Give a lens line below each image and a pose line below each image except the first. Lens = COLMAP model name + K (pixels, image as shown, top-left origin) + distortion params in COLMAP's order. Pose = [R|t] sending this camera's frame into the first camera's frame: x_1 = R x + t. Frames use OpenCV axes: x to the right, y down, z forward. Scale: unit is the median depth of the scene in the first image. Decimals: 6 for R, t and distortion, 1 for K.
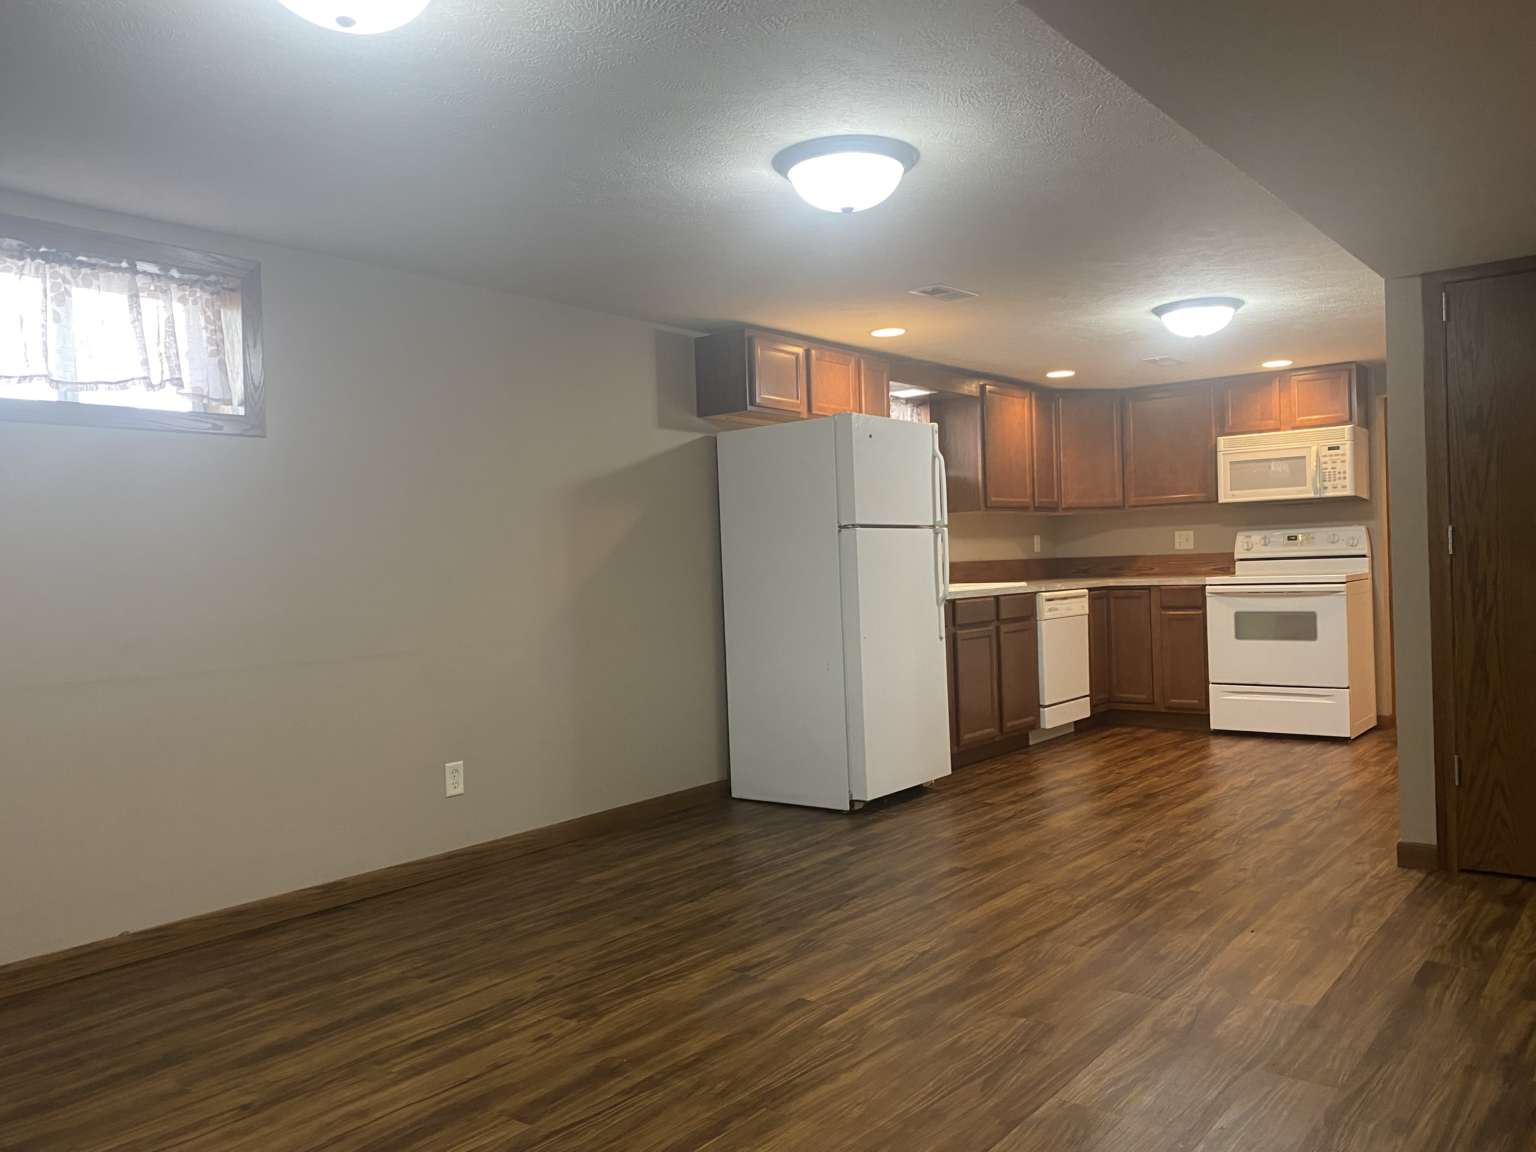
lens RADIAL K [[1169.2, 0, 775.4], [0, 1169.2, 566.1], [0, 0, 1]] dist [0.024476, -0.008444]
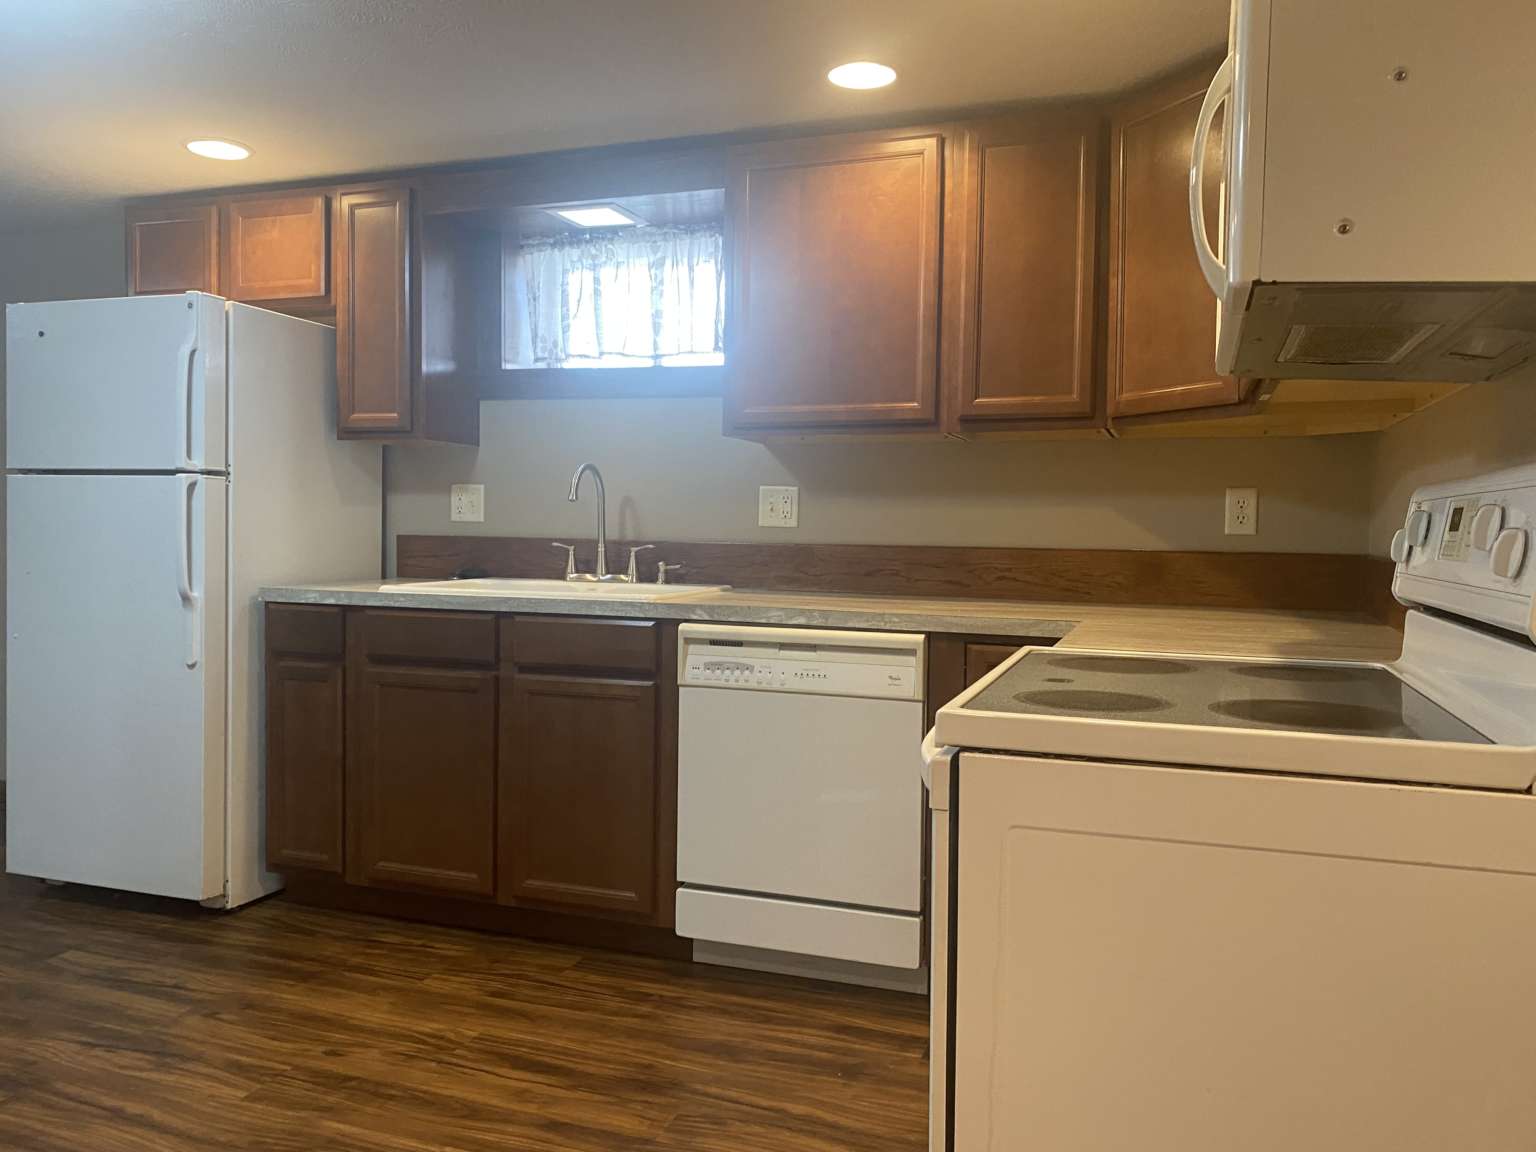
lens RADIAL K [[1169.2, 0, 775.4], [0, 1169.2, 566.1], [0, 0, 1]] dist [0.024476, -0.008444]
pose [[0.334049, 0.072984, -0.939726, 0.636103], [-0.028820, 0.997322, 0.067213, -0.027794], [0.942115, 0.004630, 0.335258, 0.878143]]
